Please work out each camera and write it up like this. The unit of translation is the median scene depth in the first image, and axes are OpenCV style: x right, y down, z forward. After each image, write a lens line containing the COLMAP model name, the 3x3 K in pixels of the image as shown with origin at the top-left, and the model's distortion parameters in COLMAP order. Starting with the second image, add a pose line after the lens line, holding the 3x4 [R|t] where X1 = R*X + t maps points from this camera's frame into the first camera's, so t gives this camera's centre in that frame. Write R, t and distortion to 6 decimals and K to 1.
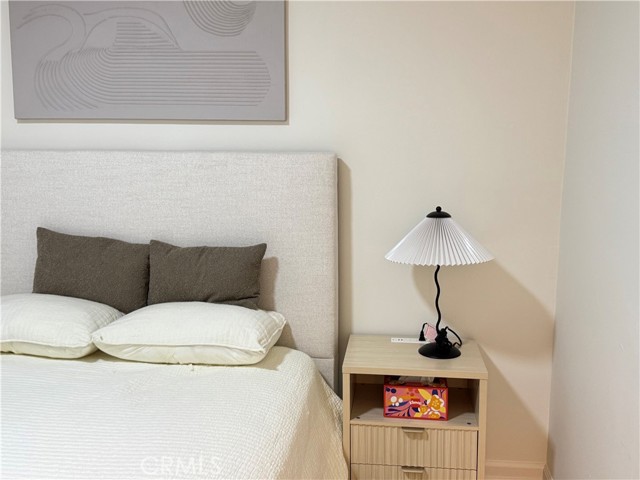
lens RADIAL K [[645.3, 0, 320.5], [0, 645.3, 236.9], [0, 0, 1]] dist [0.054970, 0.000000]
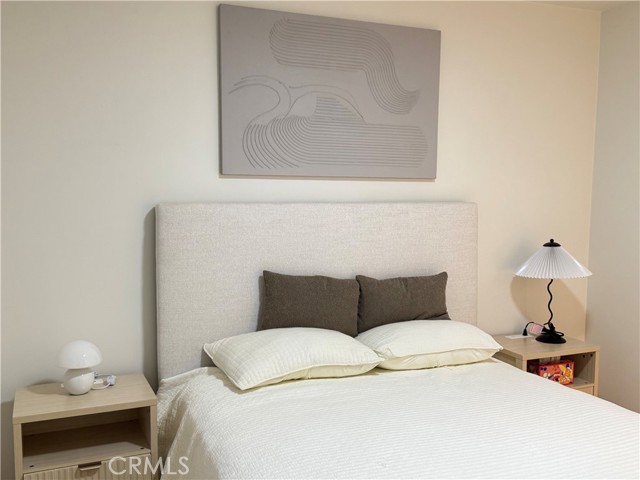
lens RADIAL K [[625.1, 0, 333.1], [0, 625.1, 243.3], [0, 0, 1]] dist [0.070001, 0.000000]
pose [[0.872479, -0.037382, 0.487220, -0.884755], [0.065293, 0.997047, -0.040424, -0.010921], [-0.484270, 0.067081, 0.872343, -0.005588]]
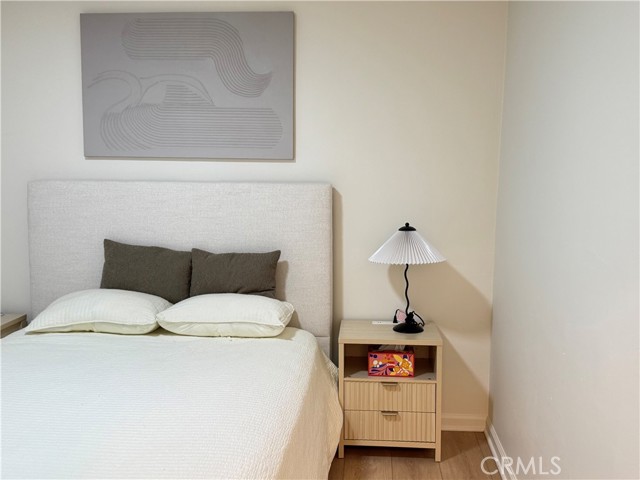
lens RADIAL K [[625.1, 0, 324.1], [0, 625.1, 244.8], [0, 0, 1]] dist [0.070001, 0.000000]
pose [[0.998607, -0.001157, 0.052746, -0.060590], [0.002607, 0.999620, -0.027428, 0.034012], [-0.052694, 0.027528, 0.998231, -0.303038]]
